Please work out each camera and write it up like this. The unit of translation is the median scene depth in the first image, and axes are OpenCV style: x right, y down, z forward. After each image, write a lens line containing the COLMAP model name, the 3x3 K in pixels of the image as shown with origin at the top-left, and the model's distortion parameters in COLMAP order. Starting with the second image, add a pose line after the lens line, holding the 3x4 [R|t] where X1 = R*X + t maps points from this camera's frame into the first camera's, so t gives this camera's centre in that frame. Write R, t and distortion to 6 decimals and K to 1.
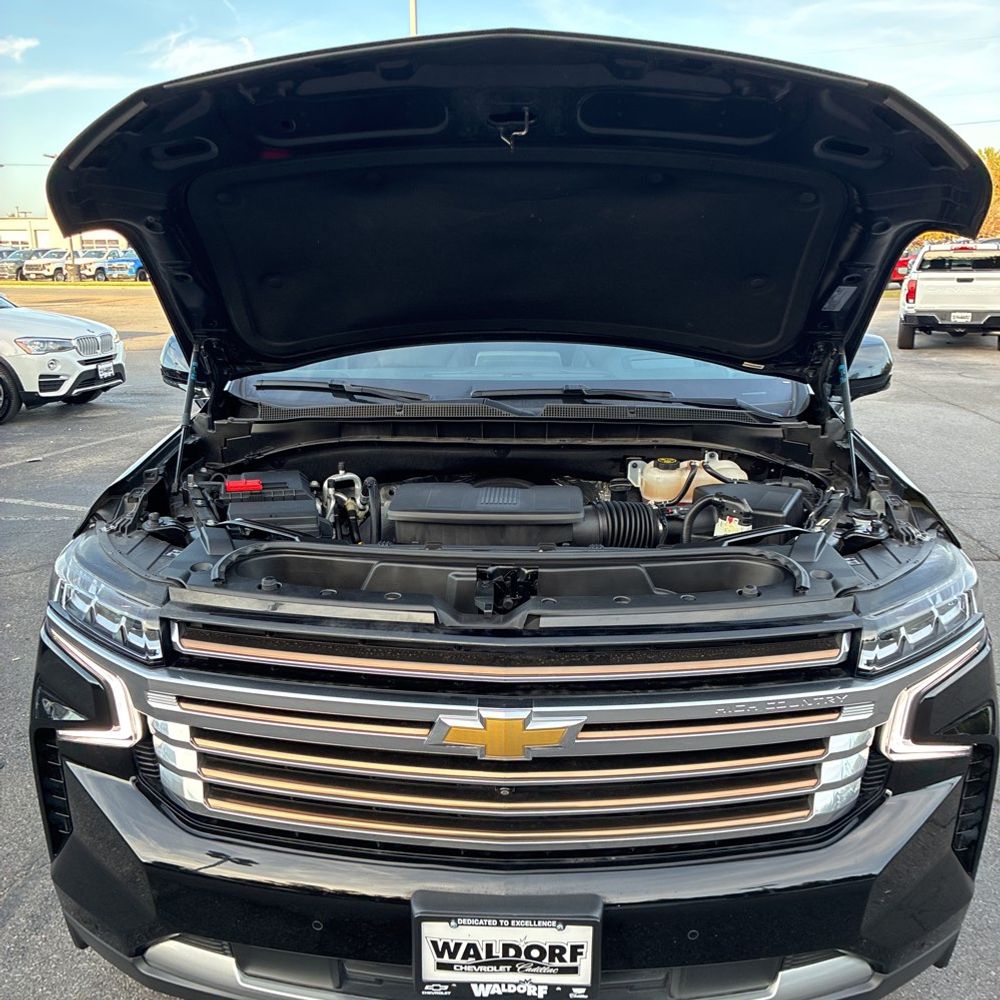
lens RADIAL K [[1008.9, 0, 498.7], [0, 1008.9, 503.0], [0, 0, 1]] dist [0.020081, 0.000000]
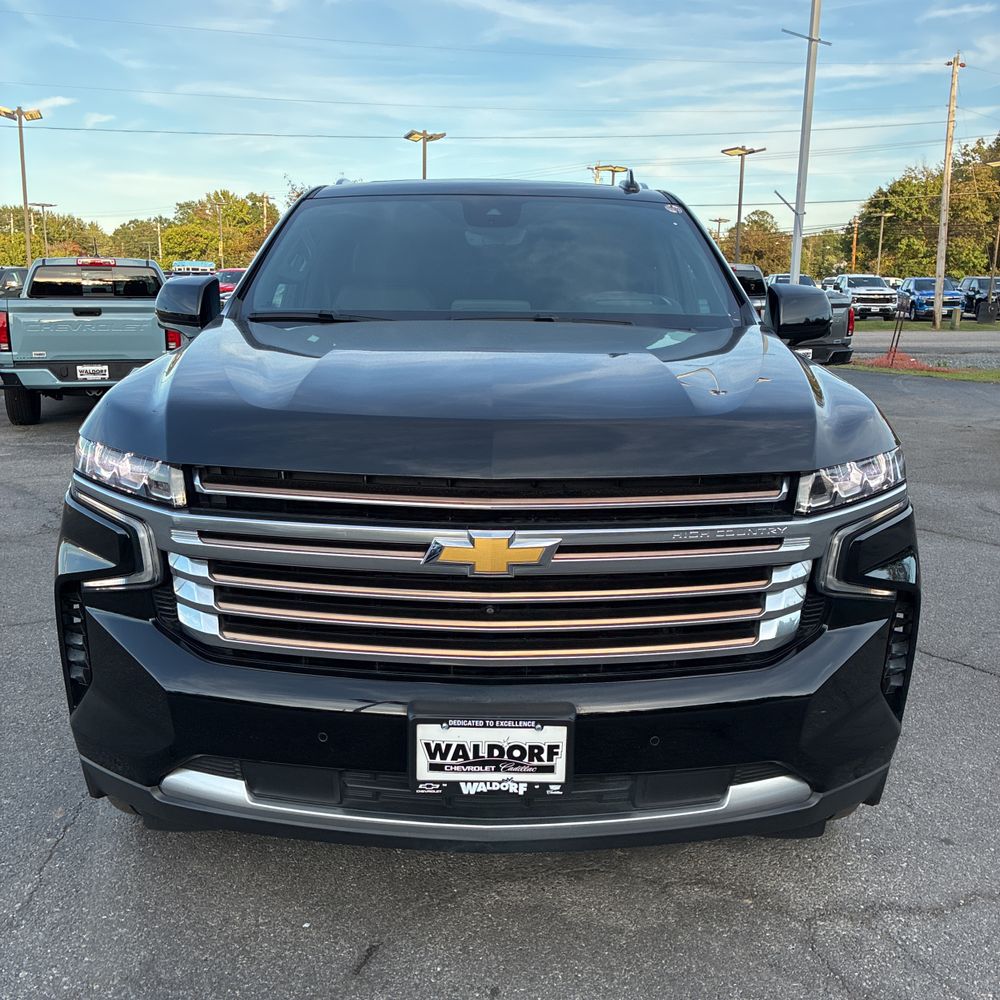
lens RADIAL K [[1008.9, 0, 494.9], [0, 1008.9, 501.5], [0, 0, 1]] dist [0.020081, 0.000000]
pose [[0.999327, 0.002888, 0.036579, -0.030350], [-0.001597, 0.999376, -0.035291, 0.201179], [-0.036658, 0.035208, 0.998707, -0.139768]]
